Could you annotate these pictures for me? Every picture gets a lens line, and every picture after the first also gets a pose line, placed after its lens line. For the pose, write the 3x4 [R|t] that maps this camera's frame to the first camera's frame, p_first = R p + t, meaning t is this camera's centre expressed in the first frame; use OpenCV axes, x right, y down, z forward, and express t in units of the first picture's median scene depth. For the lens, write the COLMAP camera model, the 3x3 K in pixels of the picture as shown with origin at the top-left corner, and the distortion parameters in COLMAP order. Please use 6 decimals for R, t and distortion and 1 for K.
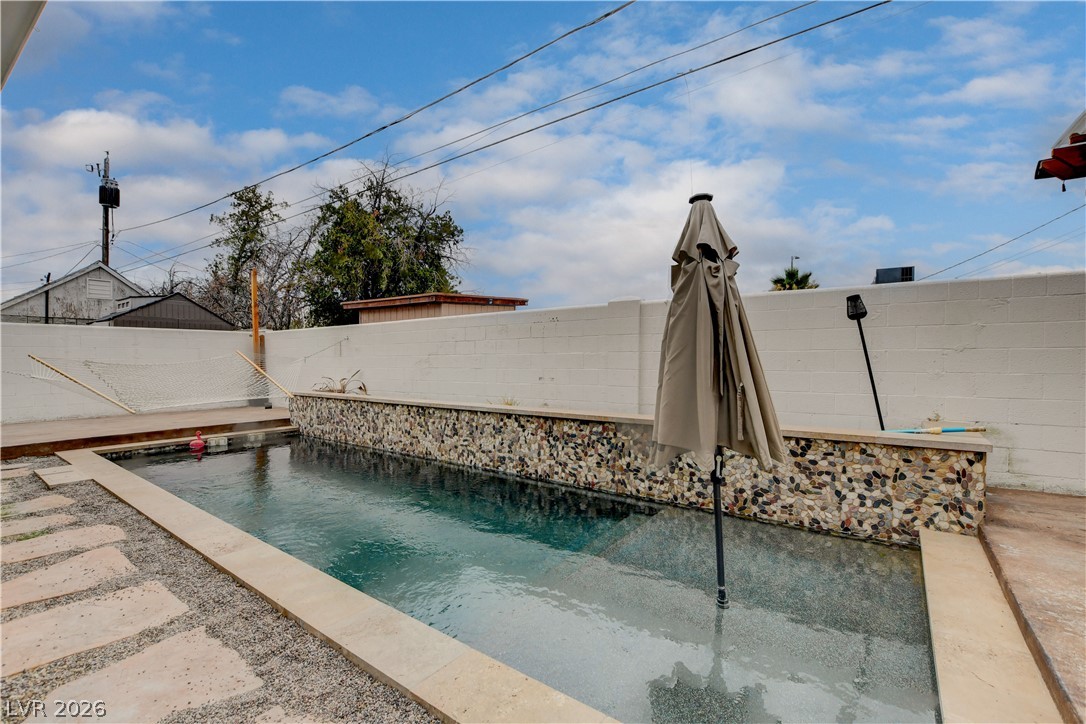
lens RADIAL K [[486.3, 0, 538.2], [0, 486.3, 360.5], [0, 0, 1]] dist [-0.019968, 0.001817]
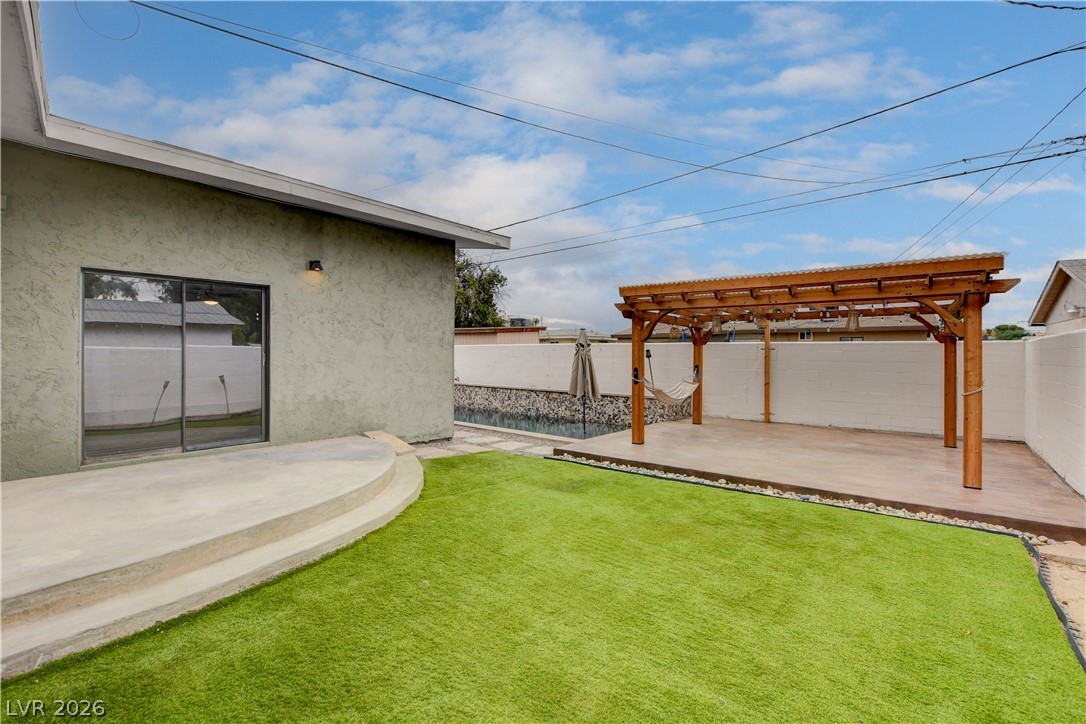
lens RADIAL K [[486.3, 0, 538.2], [0, 486.3, 360.5], [0, 0, 1]] dist [-0.019968, 0.001817]
pose [[0.997940, 0.010230, -0.063336, 0.124665], [-0.009340, 0.999854, 0.014318, -0.075866], [0.063473, -0.013697, 0.997890, -1.455475]]
